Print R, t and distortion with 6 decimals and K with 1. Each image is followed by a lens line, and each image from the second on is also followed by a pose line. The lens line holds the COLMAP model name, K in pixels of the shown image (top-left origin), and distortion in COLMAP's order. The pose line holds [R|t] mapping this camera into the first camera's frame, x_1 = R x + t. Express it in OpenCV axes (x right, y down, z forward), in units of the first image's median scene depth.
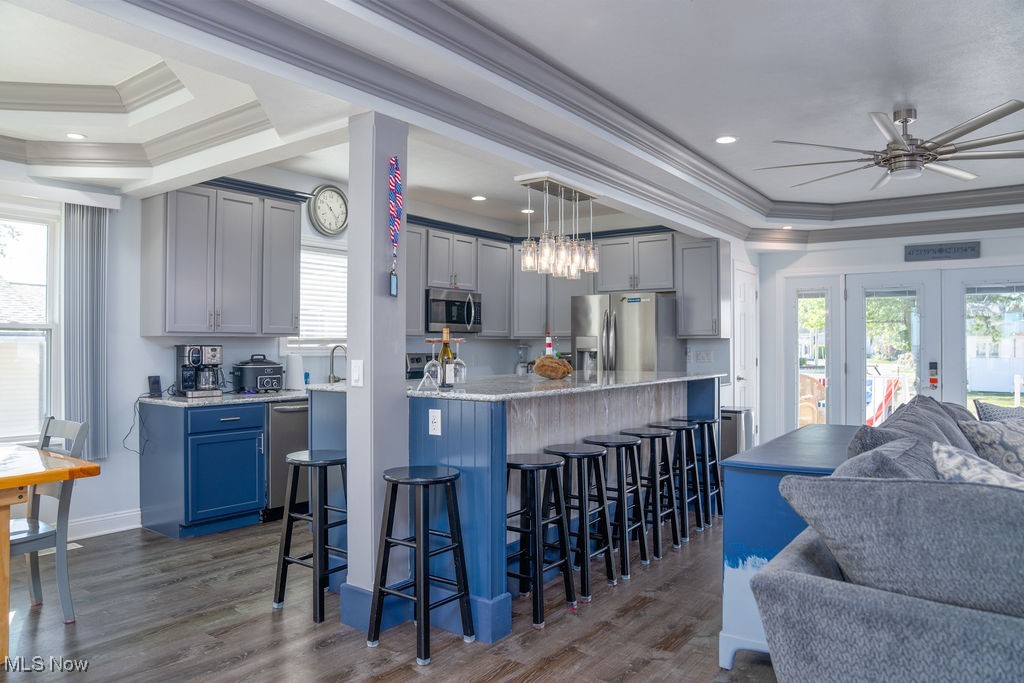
lens RADIAL K [[704.7, 0, 512.0], [0, 704.7, 341.5], [0, 0, 1]] dist [-0.126724, 0.095207]
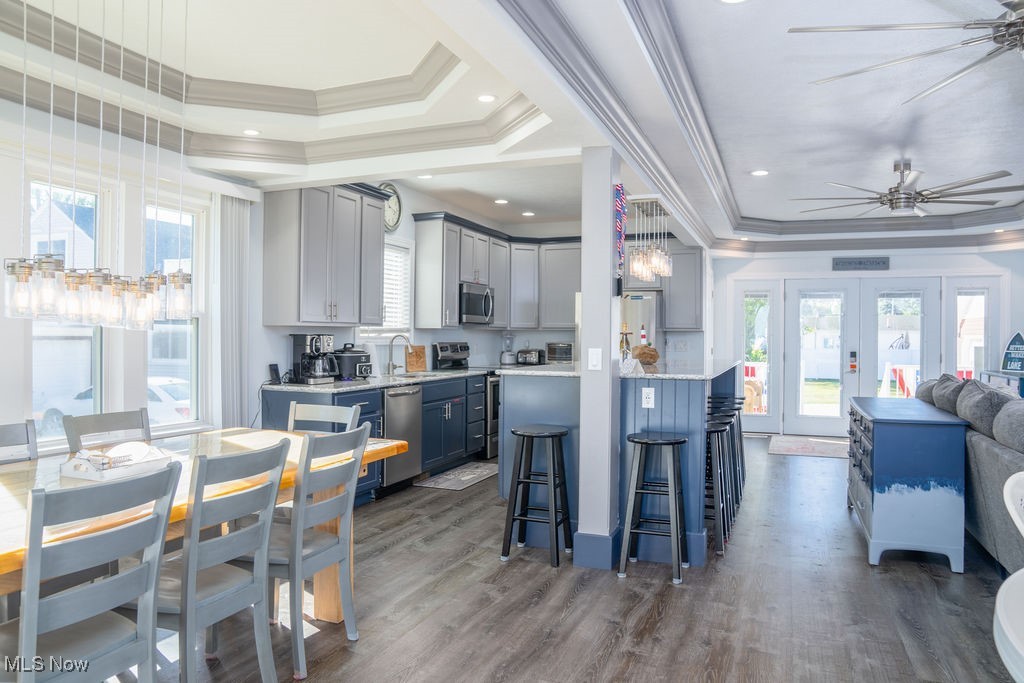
lens RADIAL K [[704.7, 0, 512.0], [0, 704.7, 341.5], [0, 0, 1]] dist [-0.126724, 0.095207]
pose [[0.967986, 0.004272, 0.250968, -0.430557], [-0.008214, 0.999859, 0.014662, -0.001840], [-0.250870, -0.016254, 0.967884, -0.100015]]
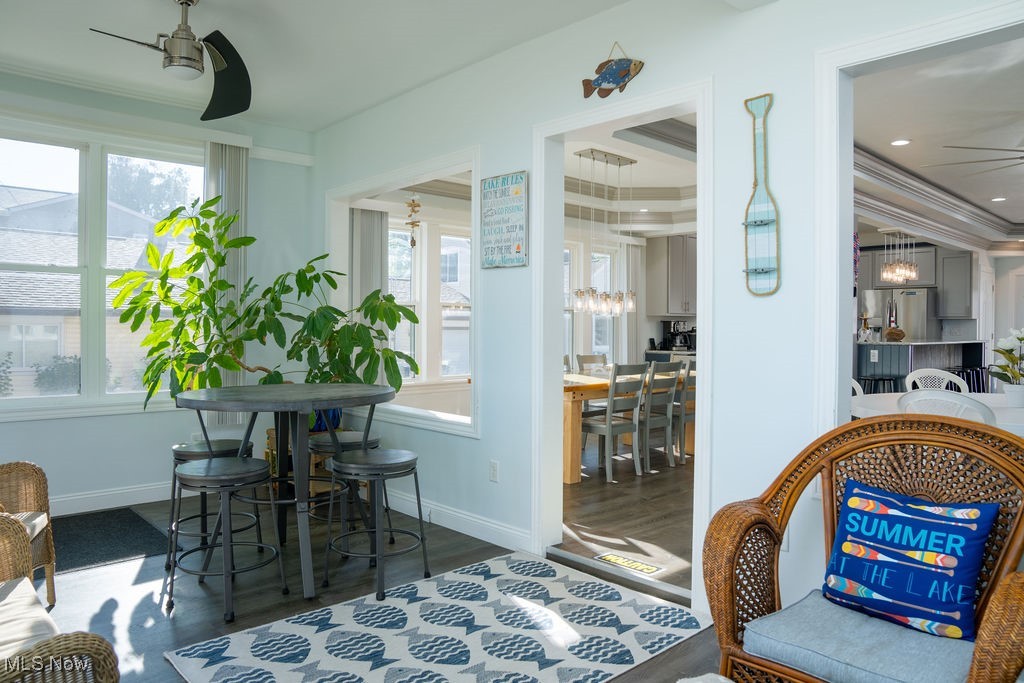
lens RADIAL K [[704.7, 0, 512.0], [0, 704.7, 341.5], [0, 0, 1]] dist [-0.126724, 0.095207]
pose [[0.979648, 0.007742, -0.200575, -0.504928], [-0.002805, 0.999686, 0.024886, 0.014230], [0.200705, -0.023817, 0.979362, -0.830845]]
